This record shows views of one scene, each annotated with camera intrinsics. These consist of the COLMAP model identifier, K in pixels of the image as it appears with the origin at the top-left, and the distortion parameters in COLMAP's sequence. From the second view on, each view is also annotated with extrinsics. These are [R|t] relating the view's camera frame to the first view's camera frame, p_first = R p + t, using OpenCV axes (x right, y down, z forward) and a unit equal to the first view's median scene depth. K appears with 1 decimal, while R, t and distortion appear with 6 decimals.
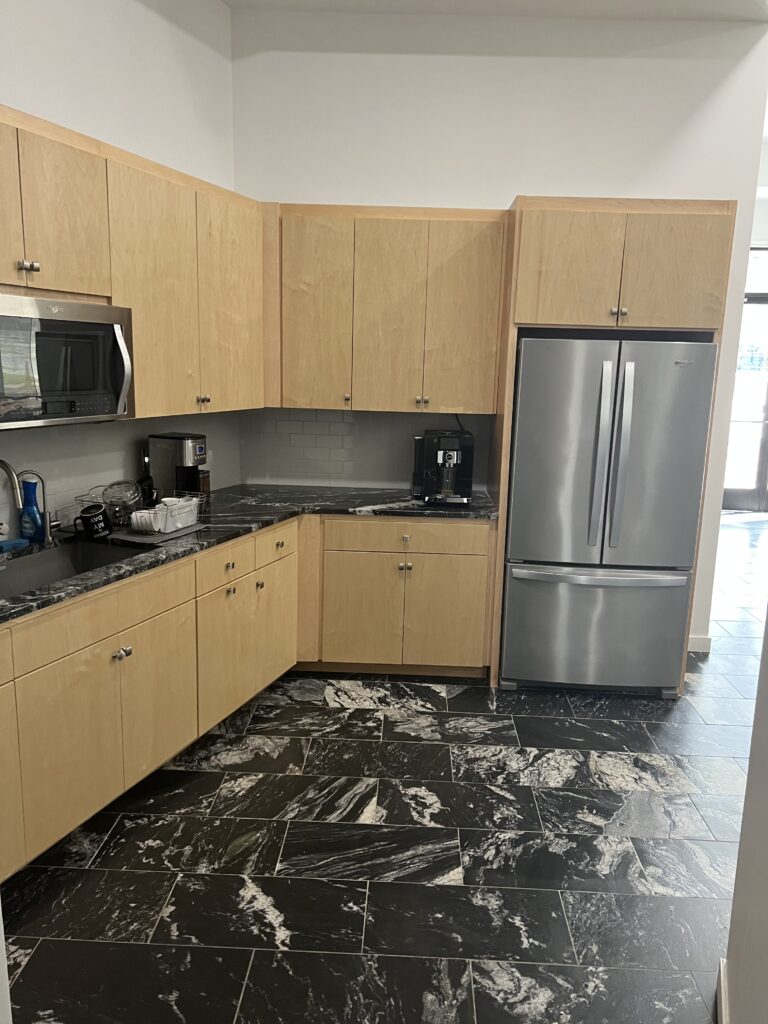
lens RADIAL K [[770.9, 0, 387.9], [0, 770.9, 509.0], [0, 0, 1]] dist [0.040060, -0.016366]
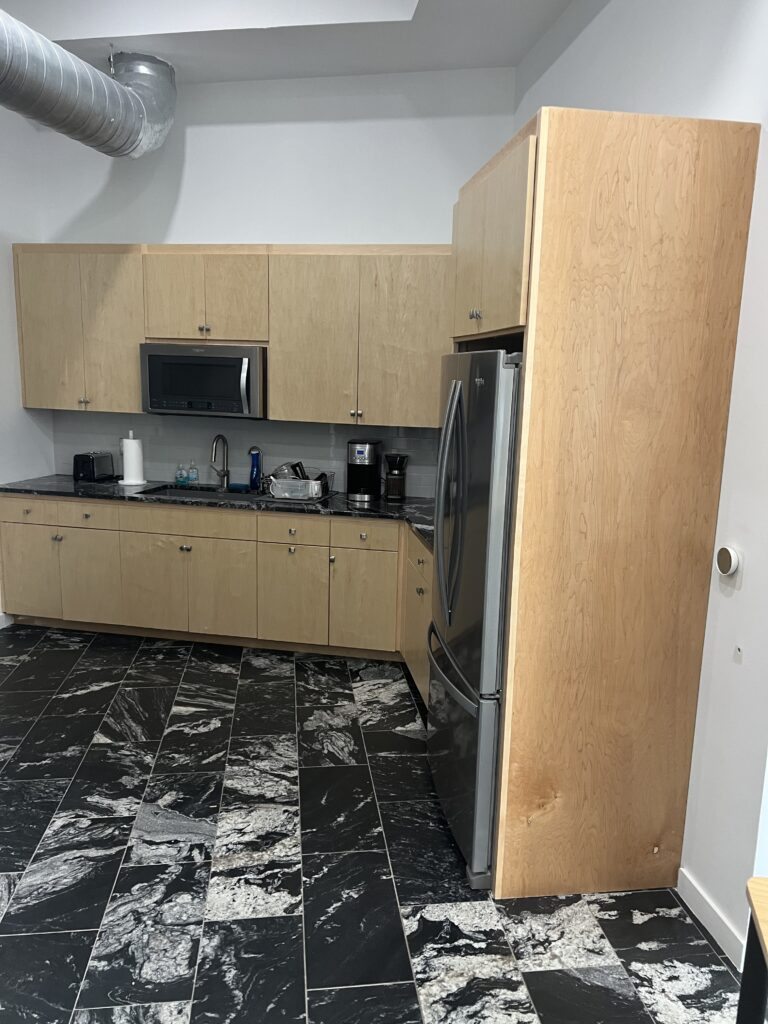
lens RADIAL K [[770.9, 0, 388.8], [0, 770.9, 513.8], [0, 0, 1]] dist [0.040060, -0.016366]
pose [[0.170378, 0.157562, -0.972700, 1.161064], [-0.210802, 0.970108, 0.120218, -0.157546], [0.962566, 0.184565, 0.198499, 0.903292]]
